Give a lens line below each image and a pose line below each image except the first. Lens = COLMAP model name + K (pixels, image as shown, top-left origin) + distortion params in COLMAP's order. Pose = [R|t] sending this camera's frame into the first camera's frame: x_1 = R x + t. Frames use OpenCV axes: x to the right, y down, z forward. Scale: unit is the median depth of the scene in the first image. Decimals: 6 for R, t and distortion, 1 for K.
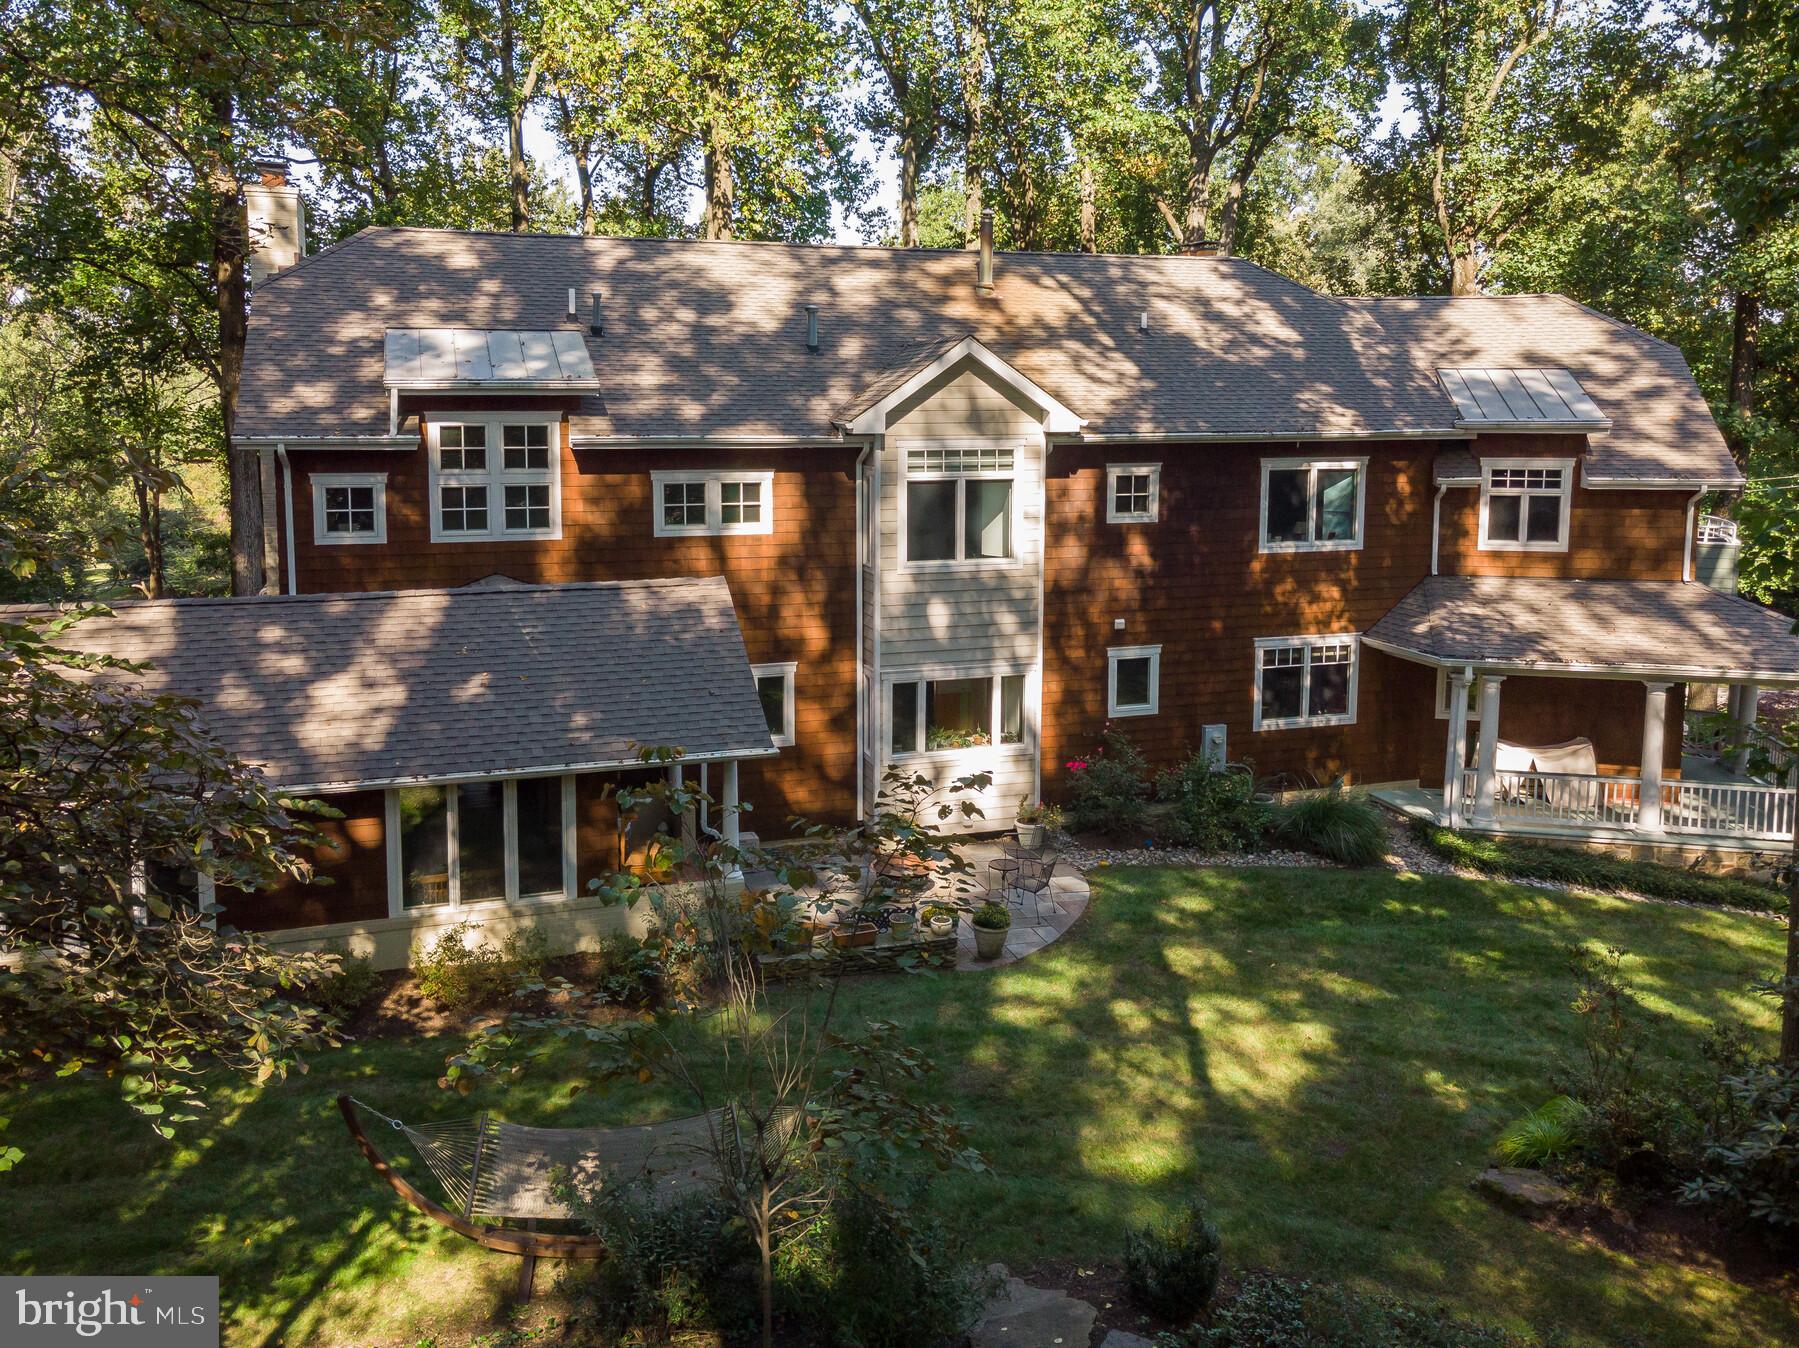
lens RADIAL K [[1371.1, 0, 897.2], [0, 1371.1, 677.4], [0, 0, 1]] dist [0.000169, 0.069817]
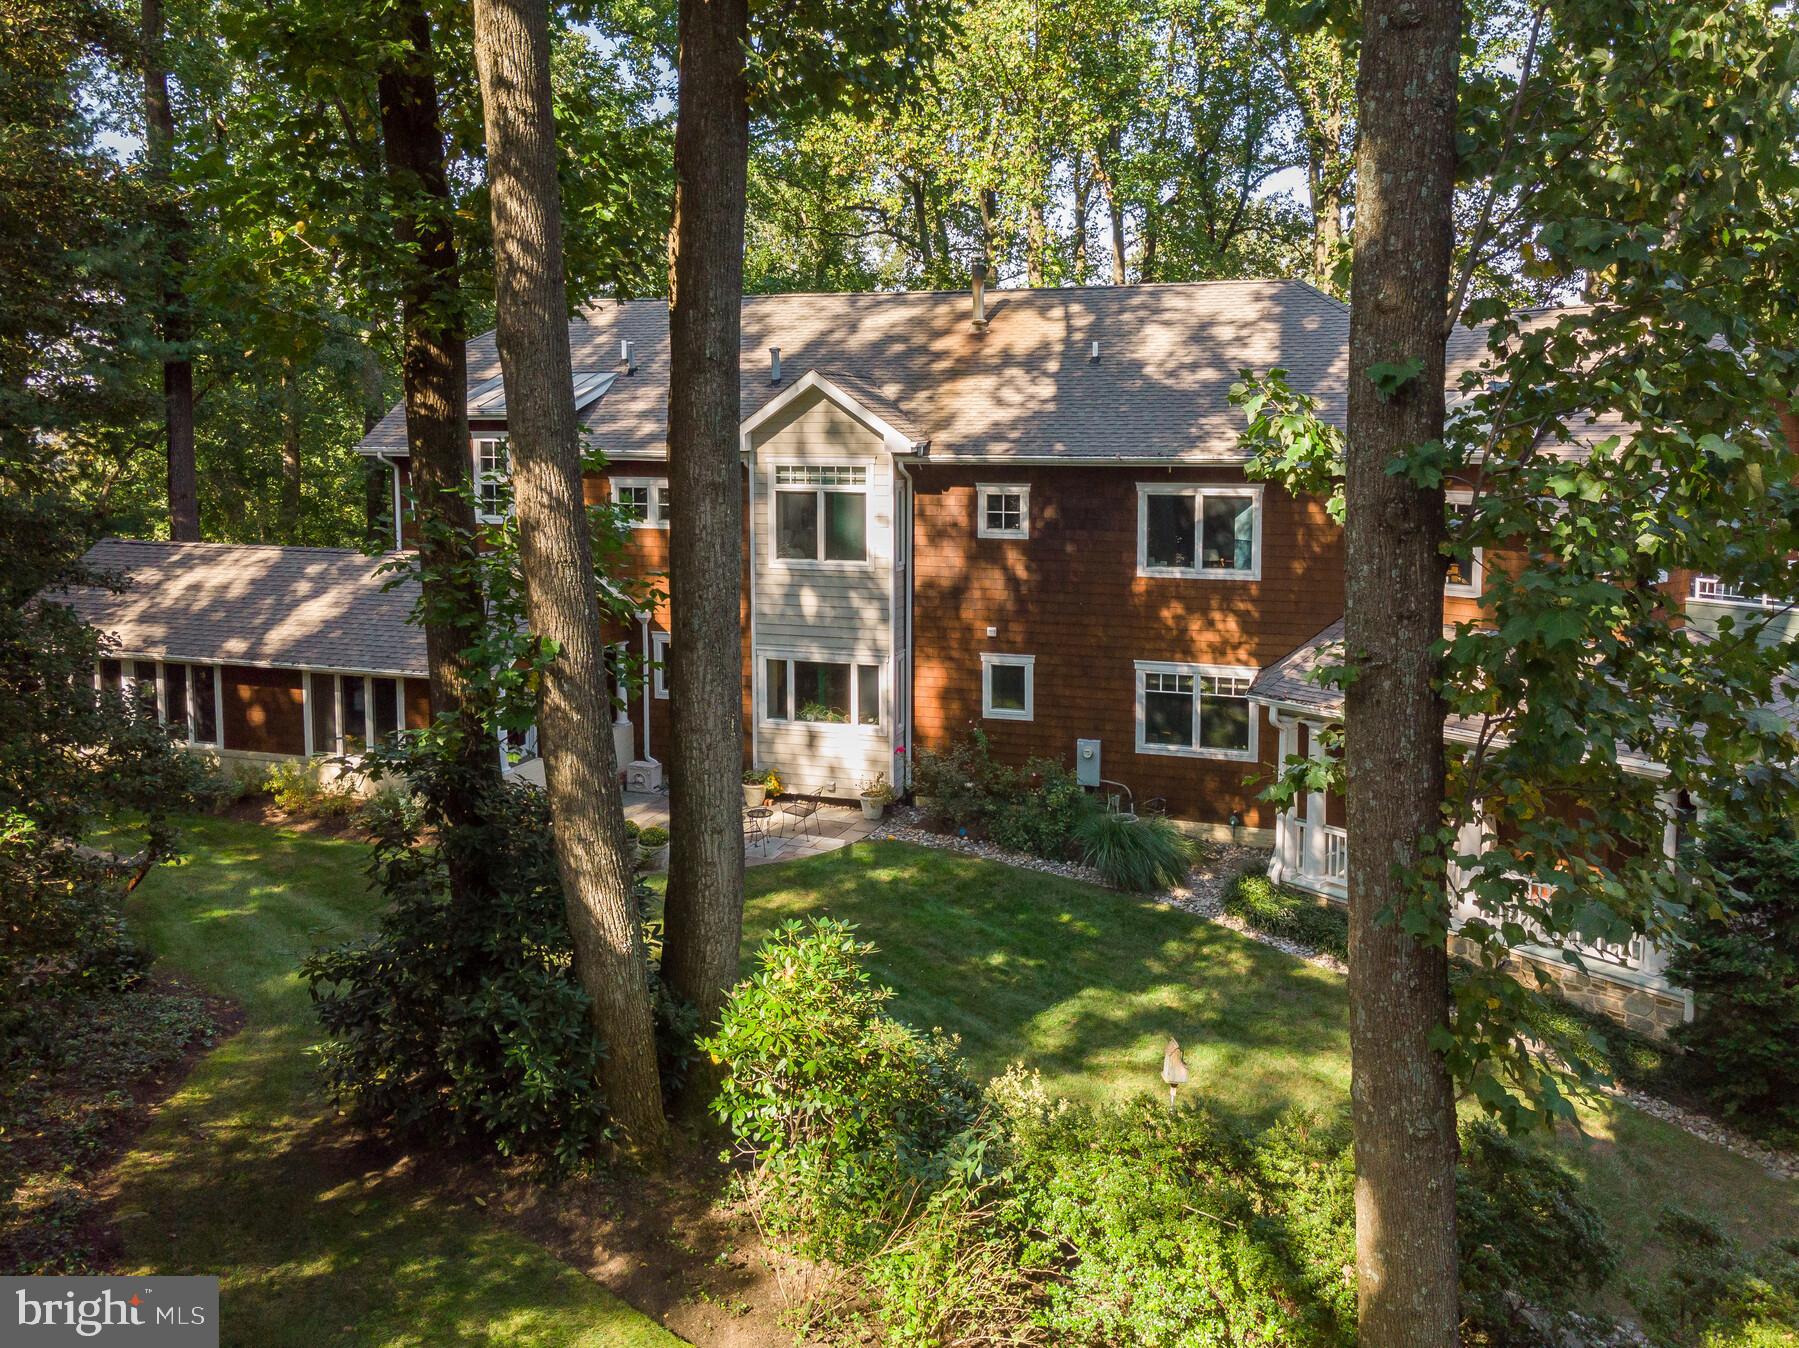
lens RADIAL K [[1371.1, 0, 897.2], [0, 1371.1, 677.4], [0, 0, 1]] dist [0.000169, 0.069817]
pose [[0.814809, 0.106545, -0.569855, 0.729472], [-0.118772, 0.992796, 0.015796, -0.011354], [0.567433, 0.054812, 0.821594, 0.073608]]
